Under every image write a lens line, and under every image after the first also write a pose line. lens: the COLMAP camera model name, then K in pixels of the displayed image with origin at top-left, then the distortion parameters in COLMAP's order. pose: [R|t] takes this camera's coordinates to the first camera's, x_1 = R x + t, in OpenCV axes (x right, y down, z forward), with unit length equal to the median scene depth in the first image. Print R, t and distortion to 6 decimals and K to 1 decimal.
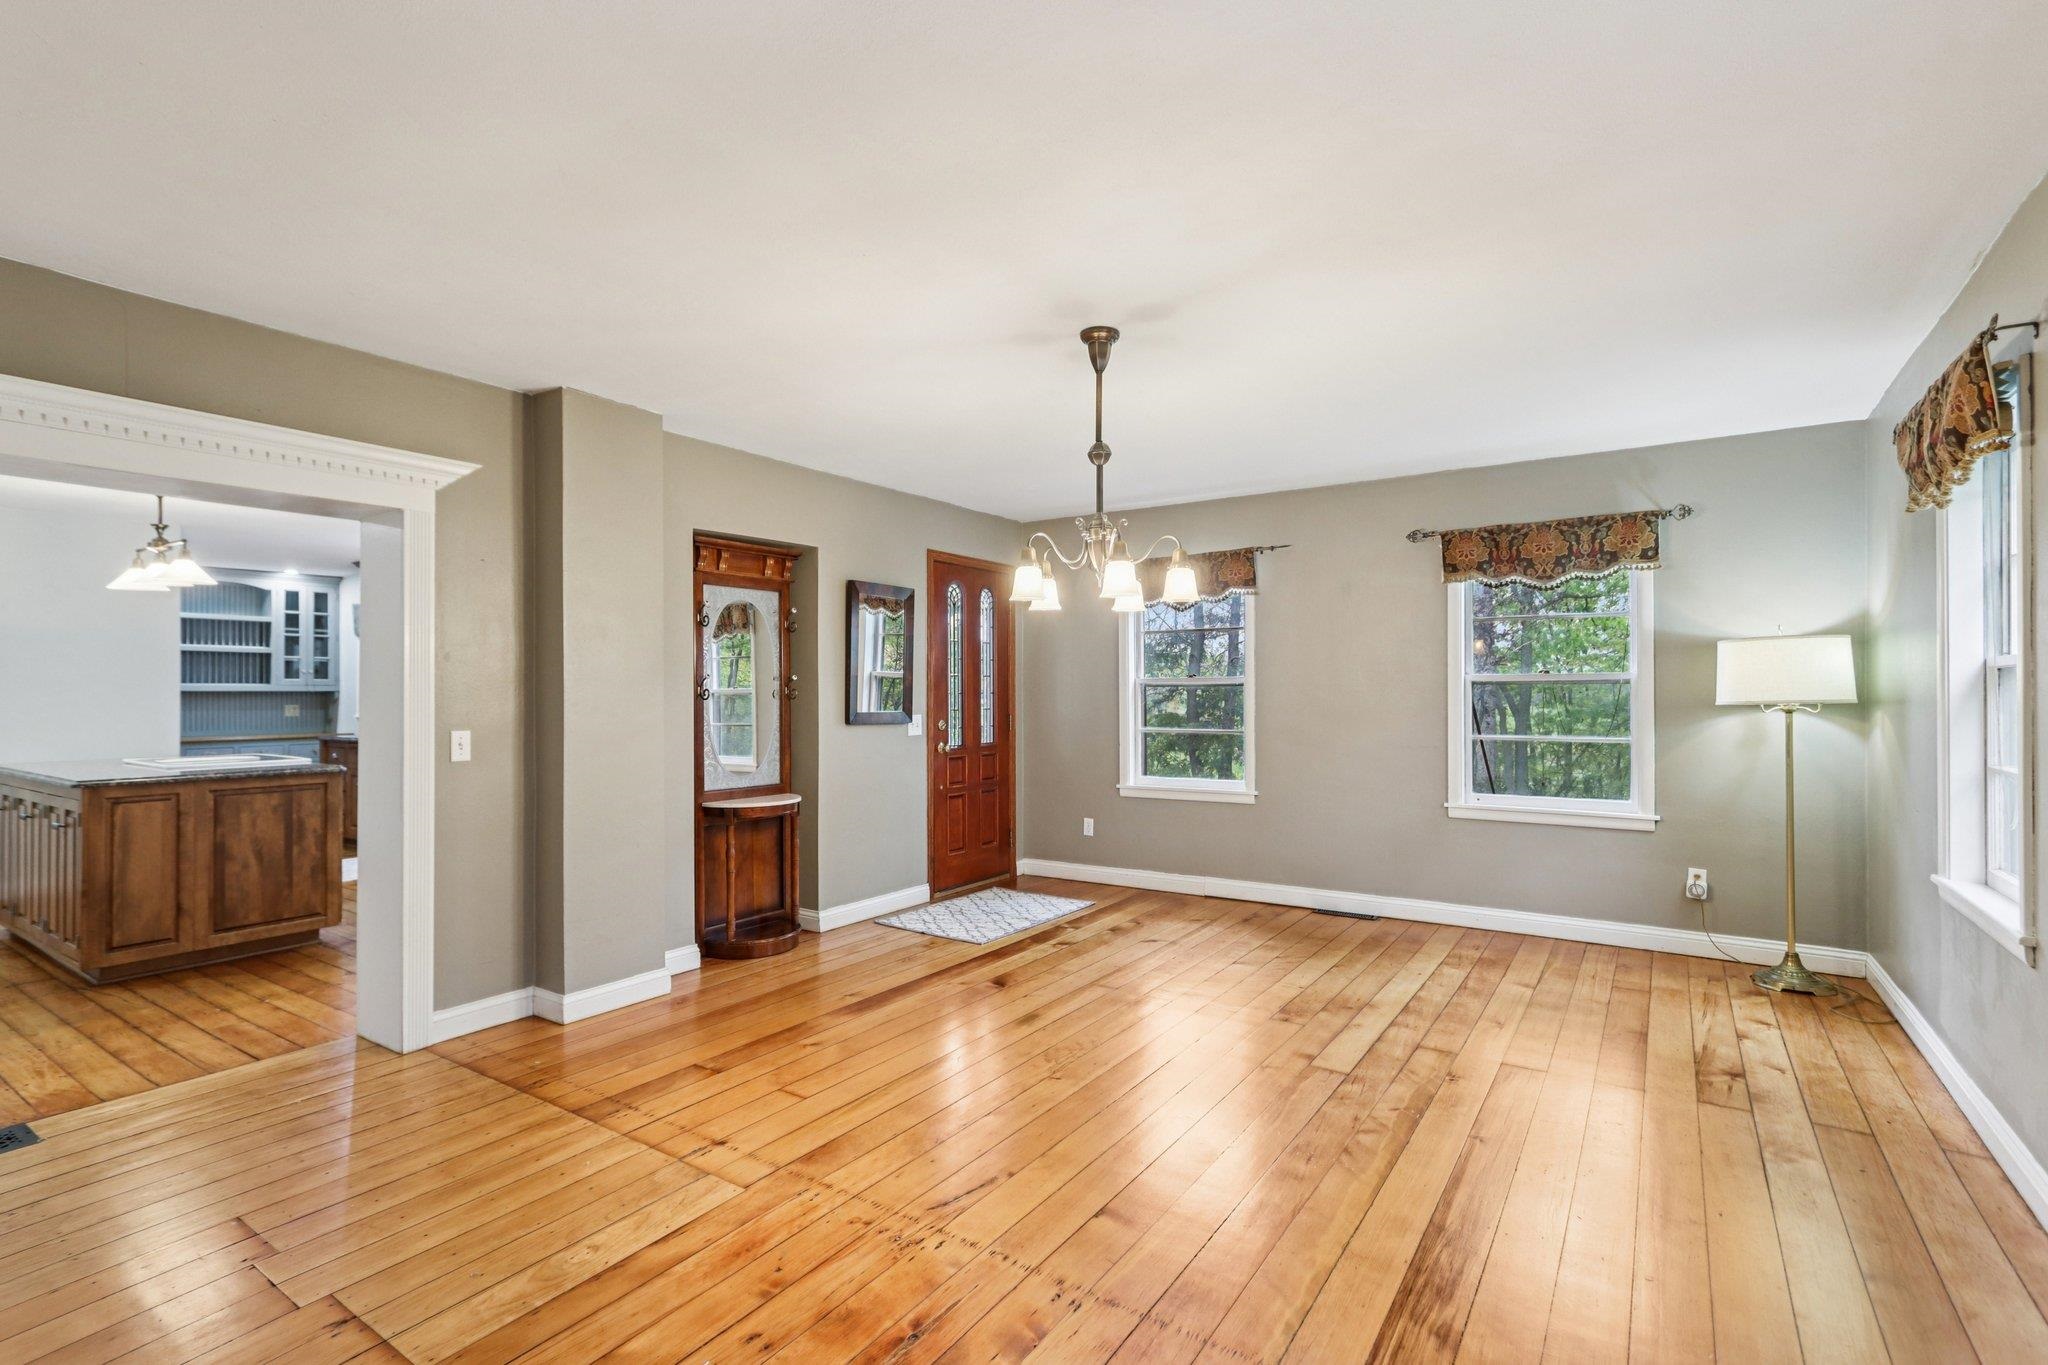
lens RADIAL K [[959.5, 0, 1019.8], [0, 959.5, 688.6], [0, 0, 1]] dist [-0.013584, 0.005082]
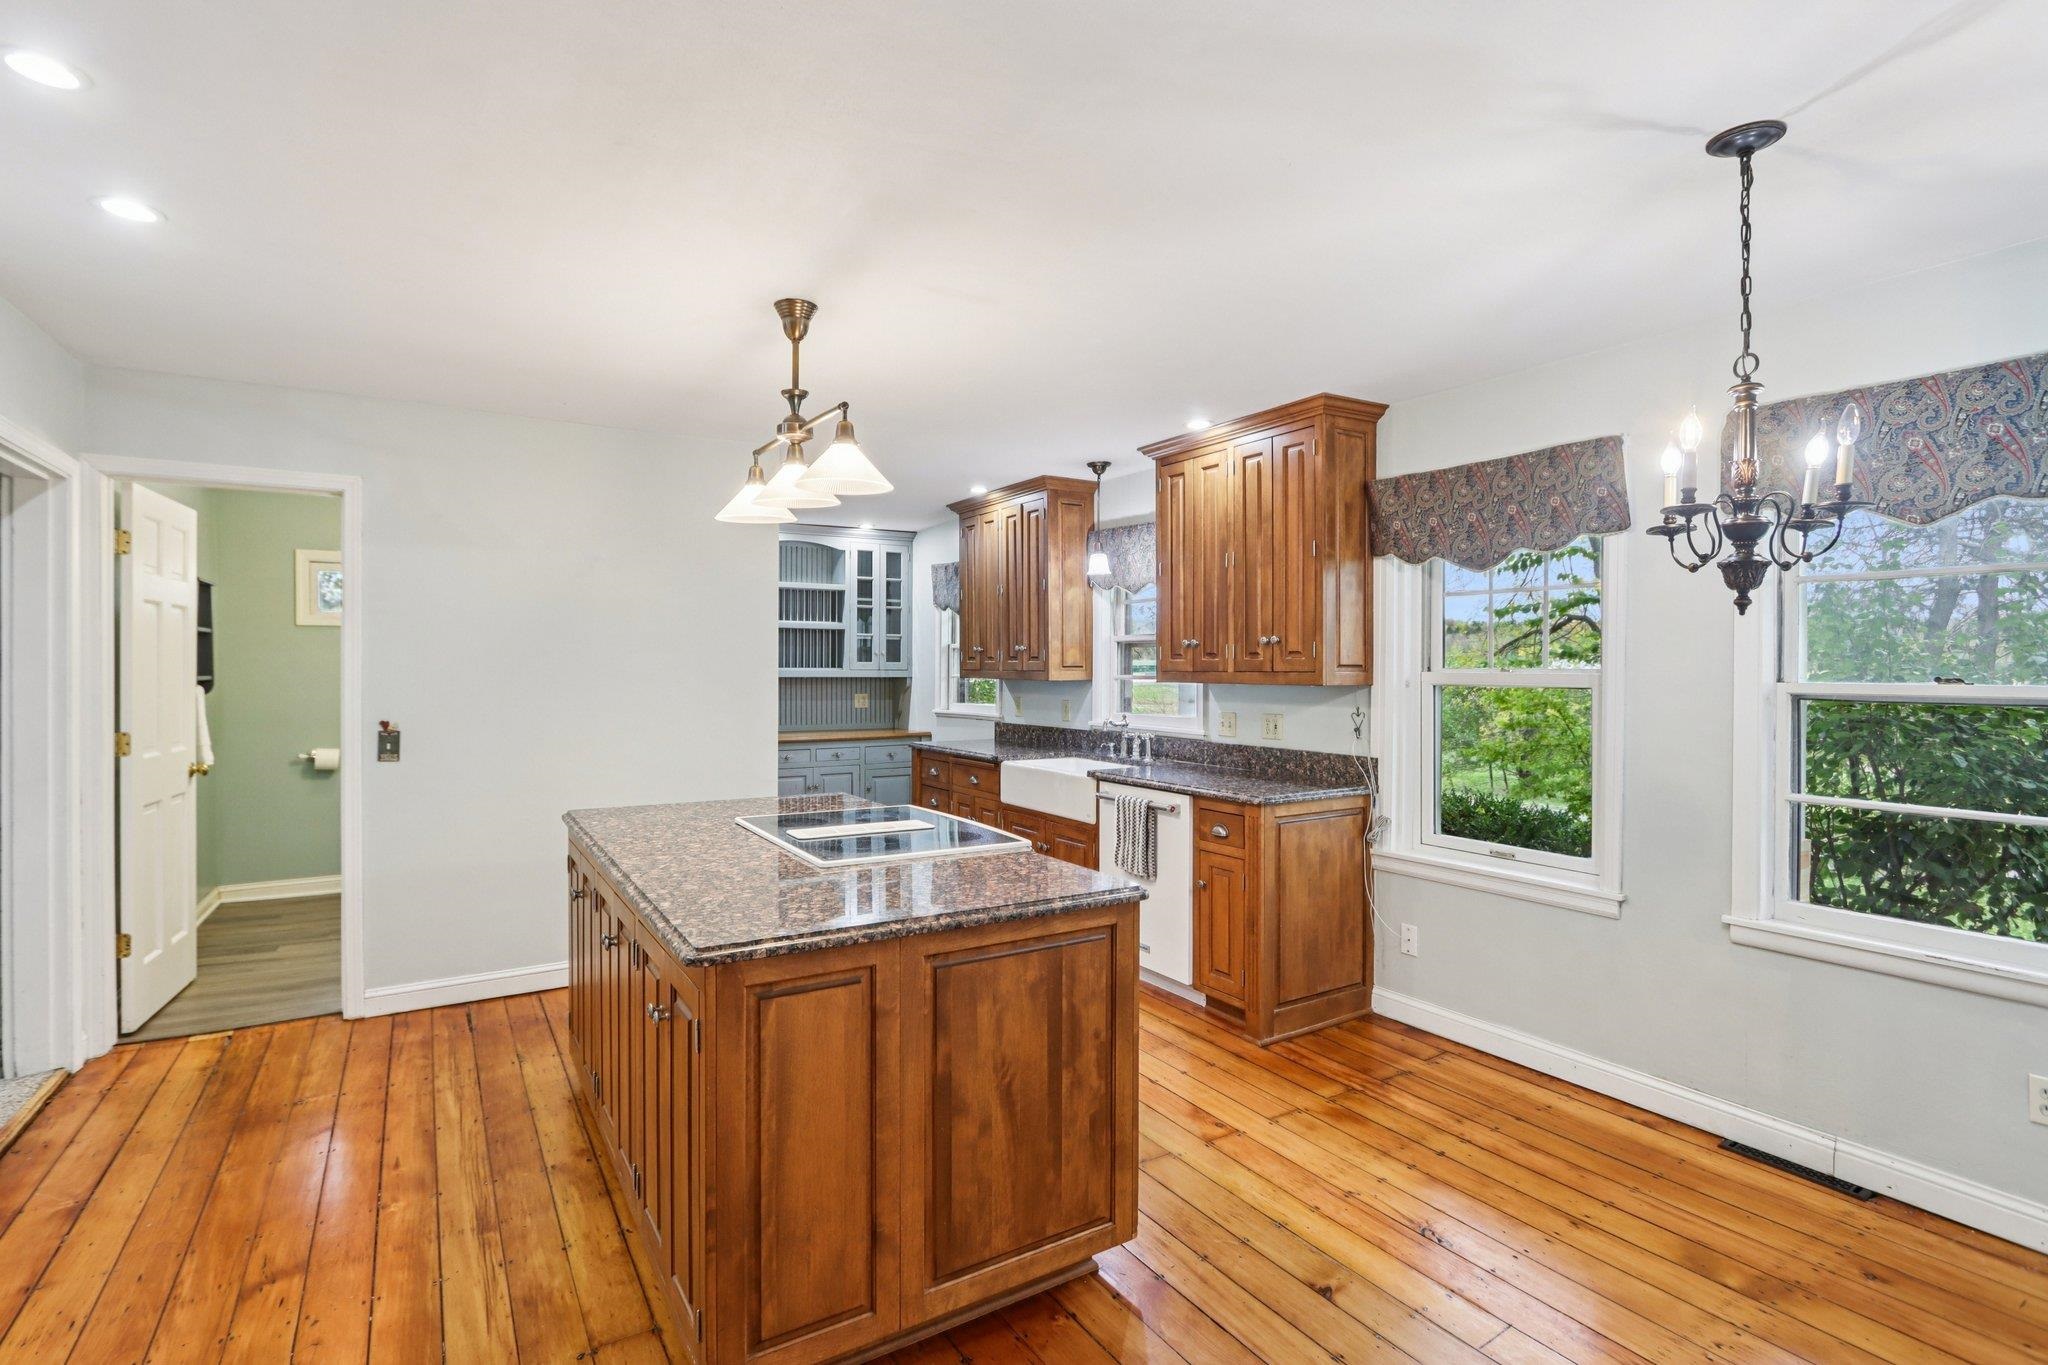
lens RADIAL K [[959.5, 0, 982.3], [0, 959.5, 668.1], [0, 0, 1]] dist [-0.013584, 0.005082]
pose [[0.902944, 0.003721, -0.429742, -0.593890], [0.001012, 0.999941, 0.010785, -0.024415], [0.429757, -0.010173, 0.902887, 0.576231]]
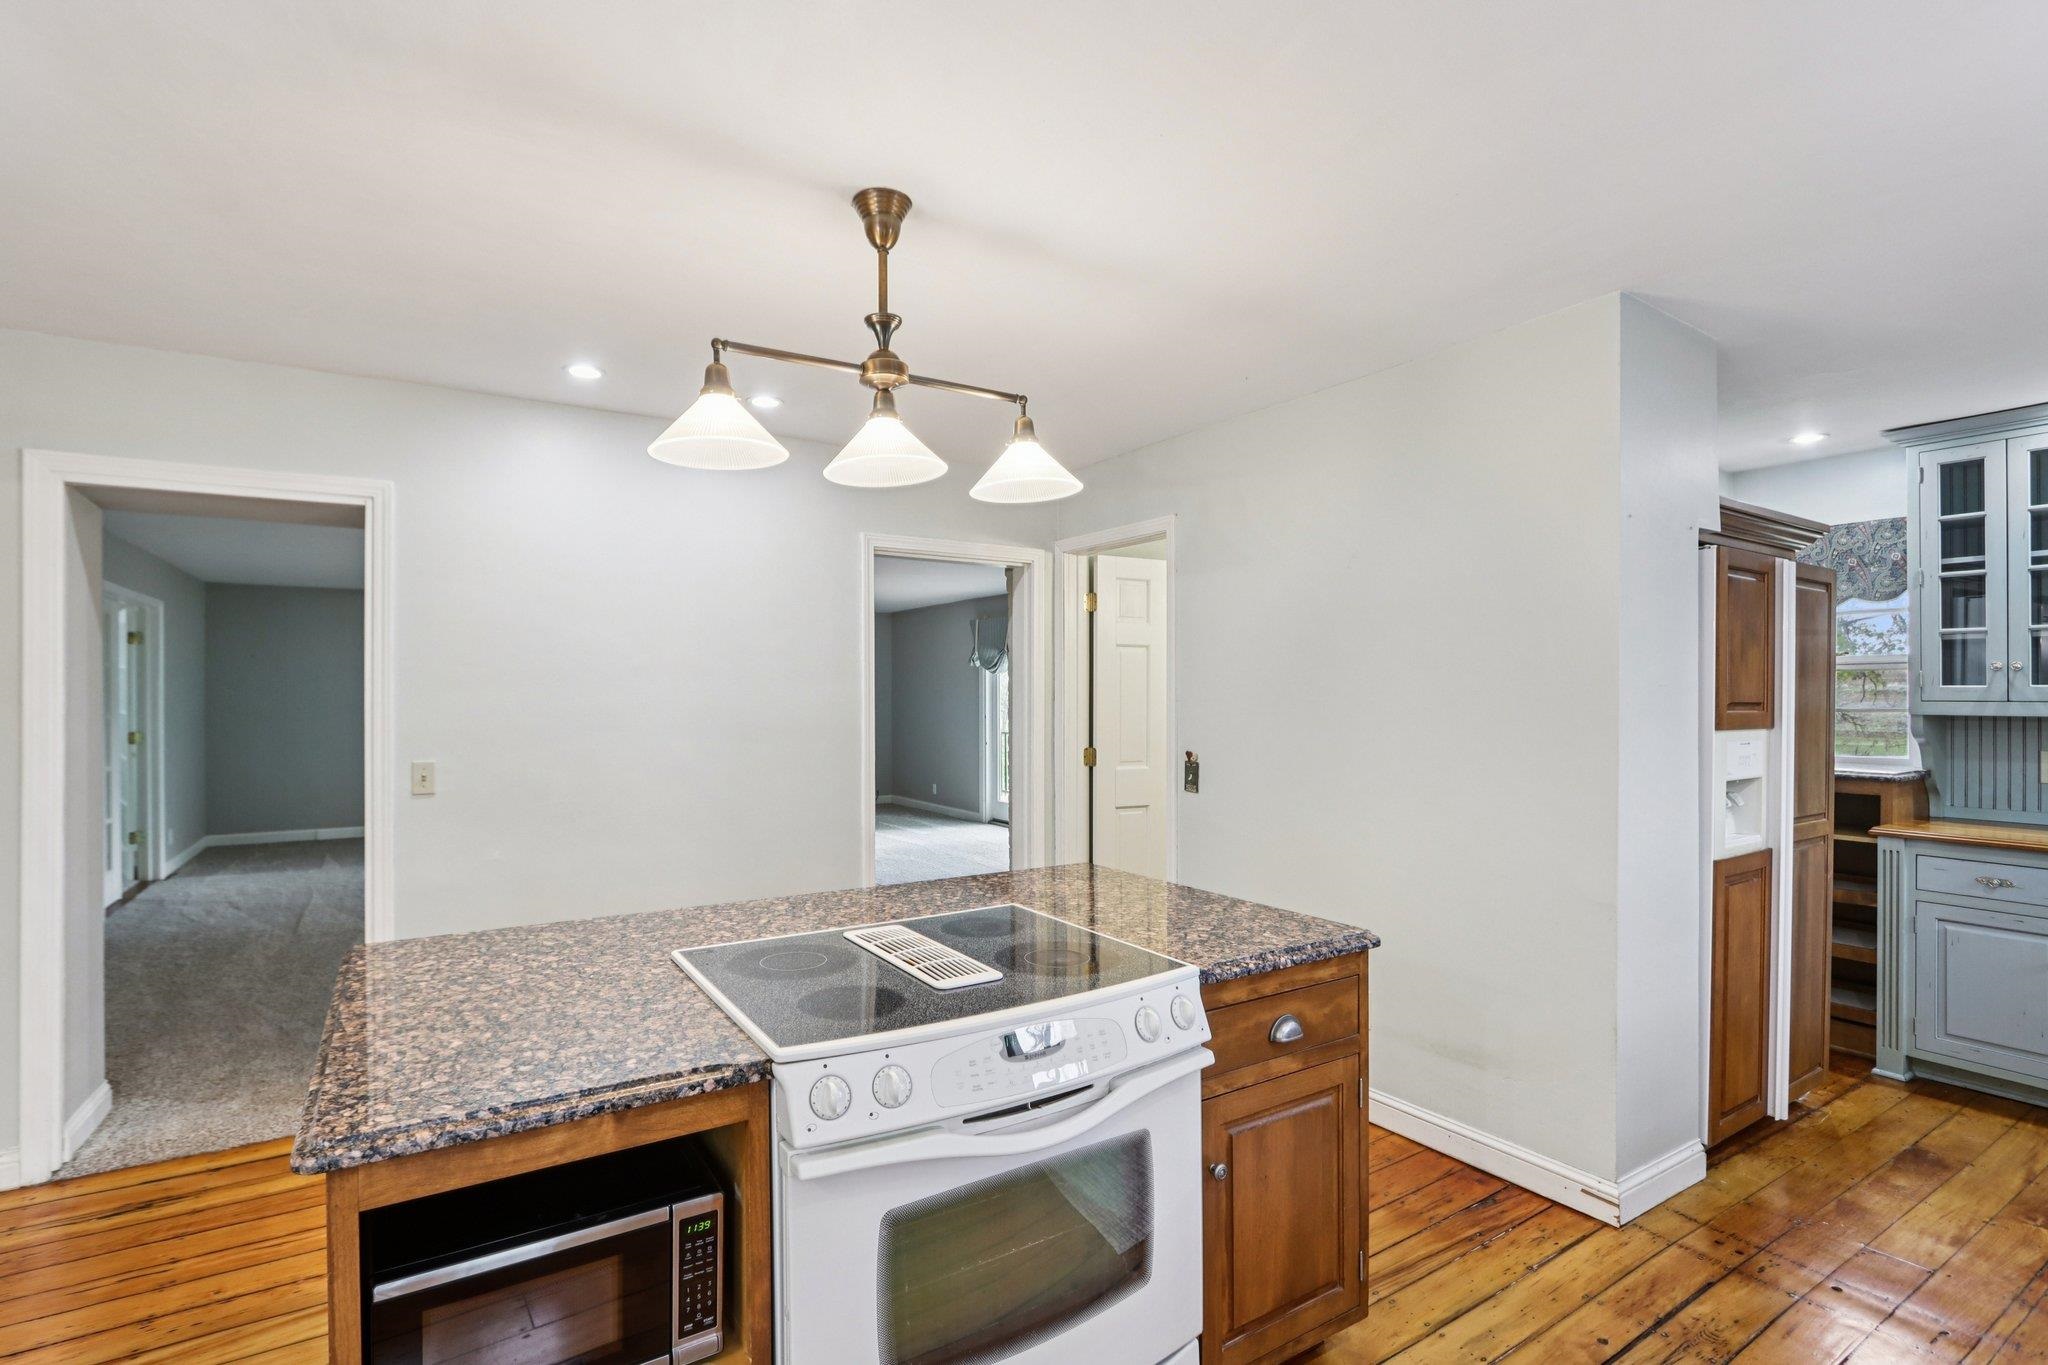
lens RADIAL K [[959.5, 0, 1041.7], [0, 959.5, 686.0], [0, 0, 1]] dist [-0.013584, 0.005082]
pose [[-0.394389, -0.012276, -0.918862, -0.400649], [0.002390, 0.999894, -0.014385, -0.002937], [0.918941, -0.007869, -0.394317, 1.417824]]
